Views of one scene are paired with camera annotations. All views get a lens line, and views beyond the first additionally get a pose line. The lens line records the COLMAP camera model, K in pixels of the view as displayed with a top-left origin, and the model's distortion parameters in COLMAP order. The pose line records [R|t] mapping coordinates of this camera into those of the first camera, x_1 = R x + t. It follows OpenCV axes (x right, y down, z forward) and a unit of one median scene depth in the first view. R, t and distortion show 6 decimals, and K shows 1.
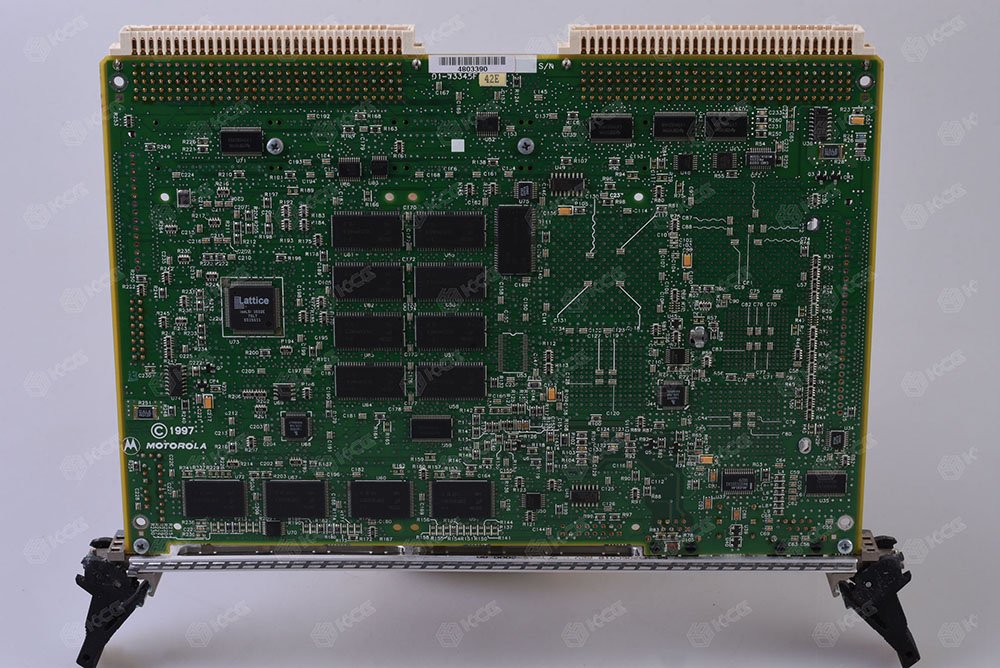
lens RADIAL K [[2143.7, 0, 500.3], [0, 2143.7, 334.1], [0, 0, 1]] dist [-0.124611, 0.000000]
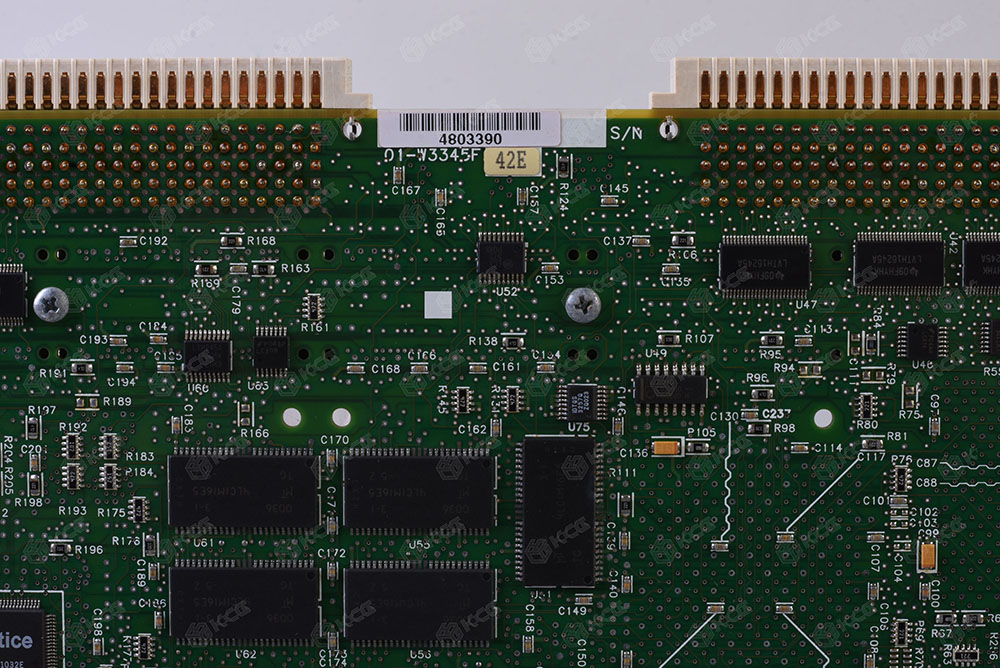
lens RADIAL K [[2143.7, 0, 499.6], [0, 2143.7, 334.0], [0, 0, 1]] dist [-0.124611, 0.000000]
pose [[0.999977, 0.002693, -0.006174, -0.003406], [-0.004104, 0.970415, -0.241410, 0.031420], [0.005341, 0.241430, 0.970404, 0.542787]]
